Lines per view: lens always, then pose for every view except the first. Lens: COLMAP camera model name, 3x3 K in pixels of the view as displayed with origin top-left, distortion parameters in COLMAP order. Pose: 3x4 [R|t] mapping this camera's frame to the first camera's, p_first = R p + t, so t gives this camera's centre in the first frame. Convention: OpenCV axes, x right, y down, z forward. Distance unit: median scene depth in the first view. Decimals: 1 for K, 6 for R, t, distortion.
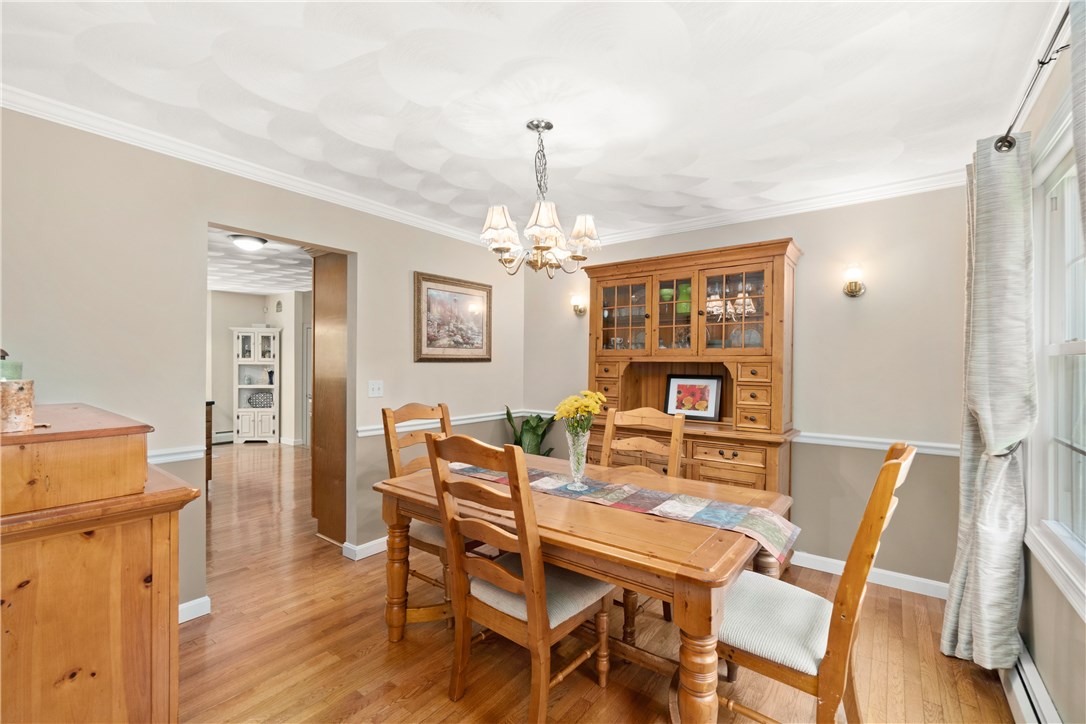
lens RADIAL K [[468.2, 0, 544.9], [0, 468.2, 366.6], [0, 0, 1]] dist [-0.003307, -0.000060]
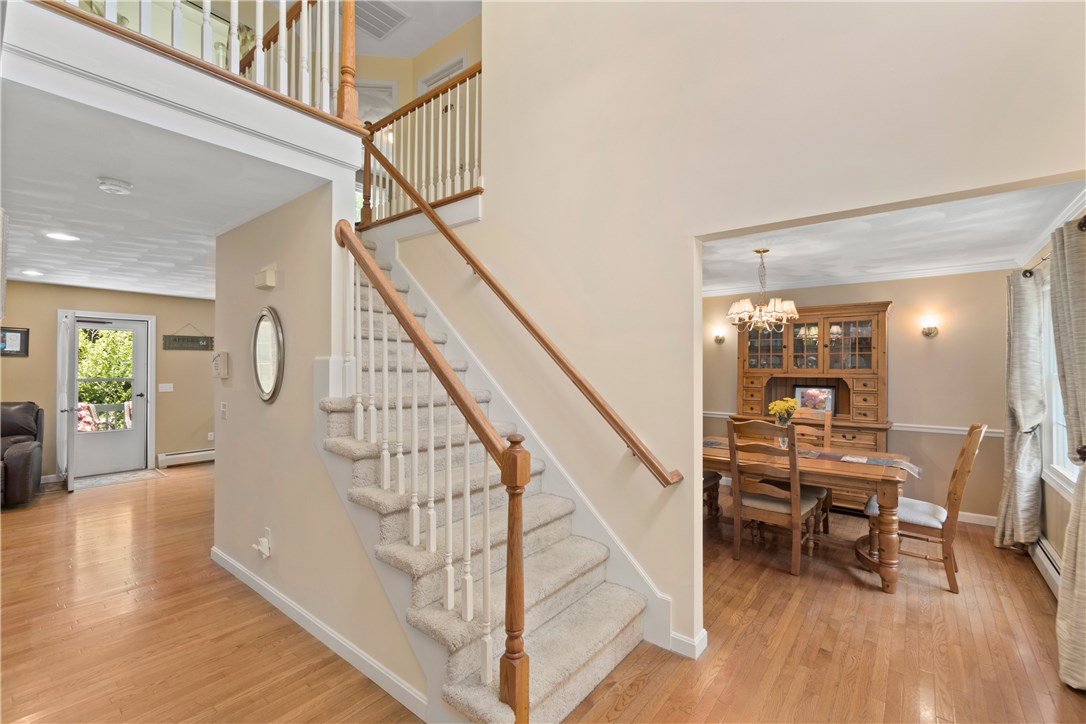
lens RADIAL K [[468.2, 0, 541.0], [0, 468.2, 364.6], [0, 0, 1]] dist [-0.003307, -0.000060]
pose [[0.999304, -0.007637, -0.036502, -0.893825], [0.007406, 0.999952, -0.006467, -0.081697], [0.036549, 0.006192, 0.999313, -0.932532]]
